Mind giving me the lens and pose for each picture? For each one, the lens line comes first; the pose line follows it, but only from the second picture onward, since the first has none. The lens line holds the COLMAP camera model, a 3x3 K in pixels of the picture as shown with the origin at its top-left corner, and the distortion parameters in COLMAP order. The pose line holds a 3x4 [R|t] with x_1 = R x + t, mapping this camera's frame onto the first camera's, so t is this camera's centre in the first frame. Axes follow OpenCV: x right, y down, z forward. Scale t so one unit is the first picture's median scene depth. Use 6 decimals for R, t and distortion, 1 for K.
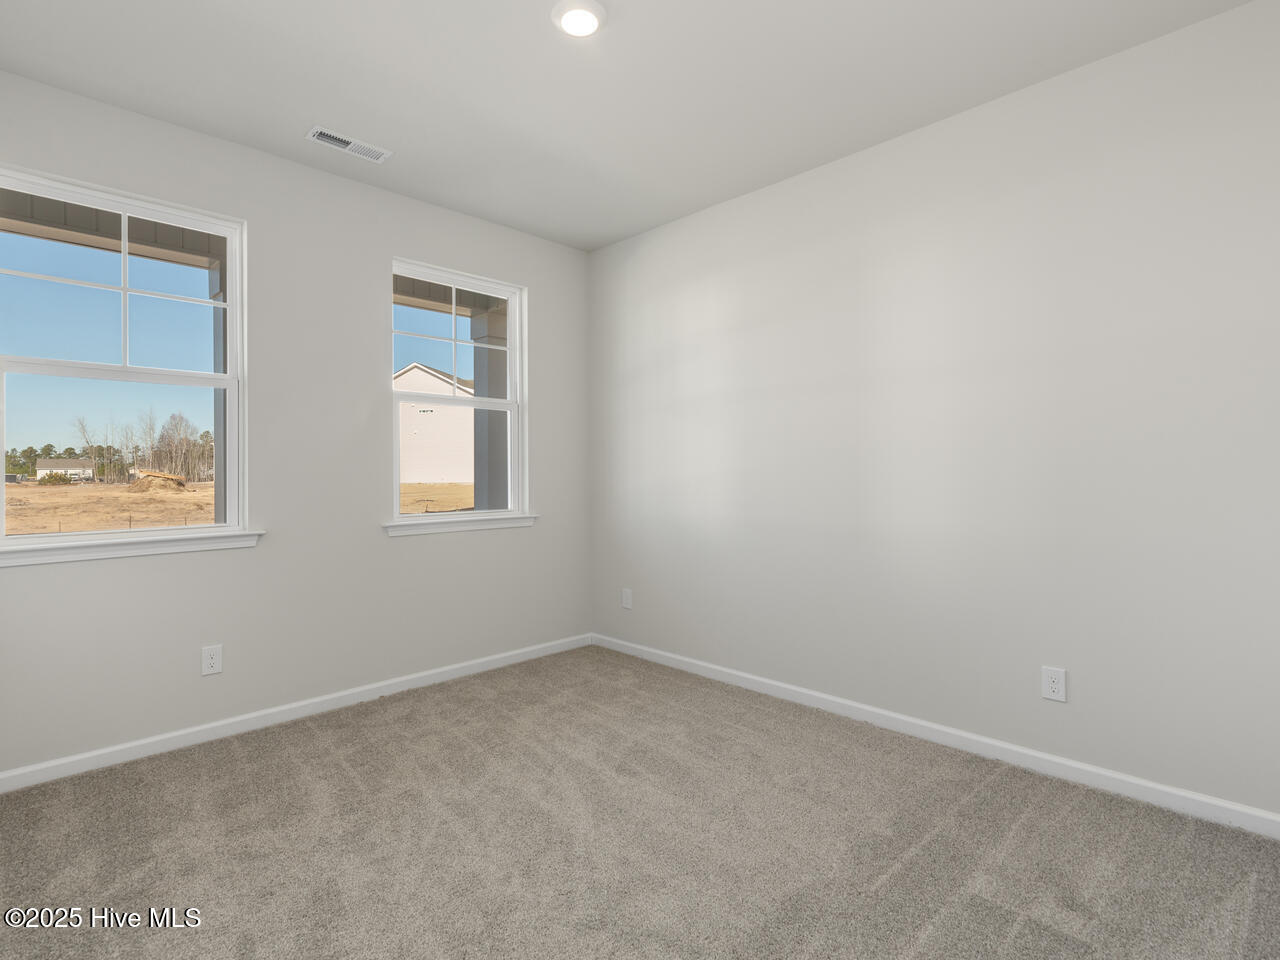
lens RADIAL K [[651.1, 0, 640.0], [0, 651.1, 480.0], [0, 0, 1]] dist [0.011768, 0.000375]
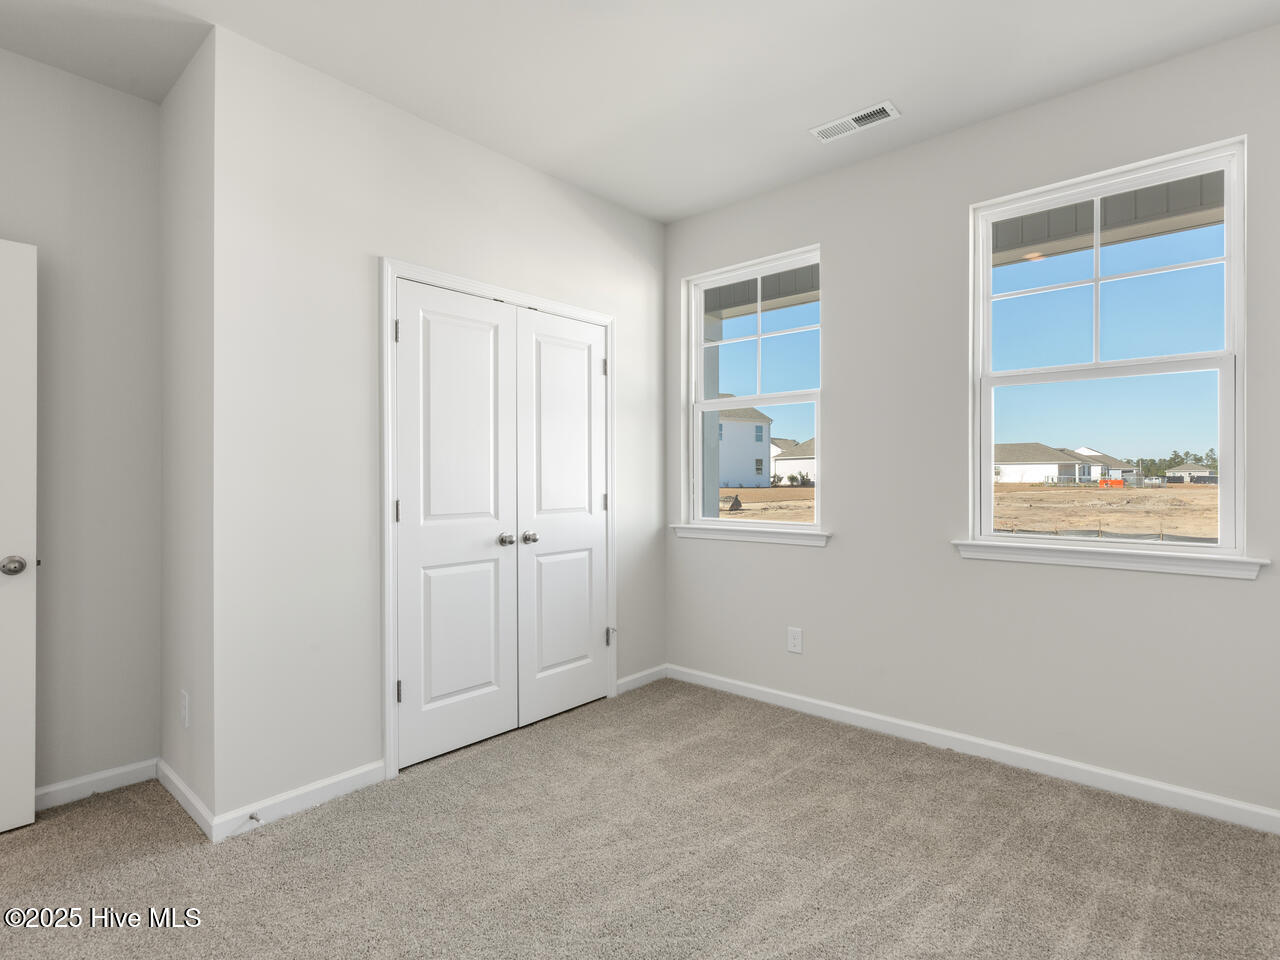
lens RADIAL K [[678.4, 0, 638.5], [0, 678.4, 503.4], [0, 0, 1]] dist [0.002867, 0.000084]
pose [[0.033628, 0.041018, -0.998592, 0.453795], [-0.005690, 0.999149, 0.040849, -0.004501], [0.999418, 0.004308, 0.033832, 0.636663]]
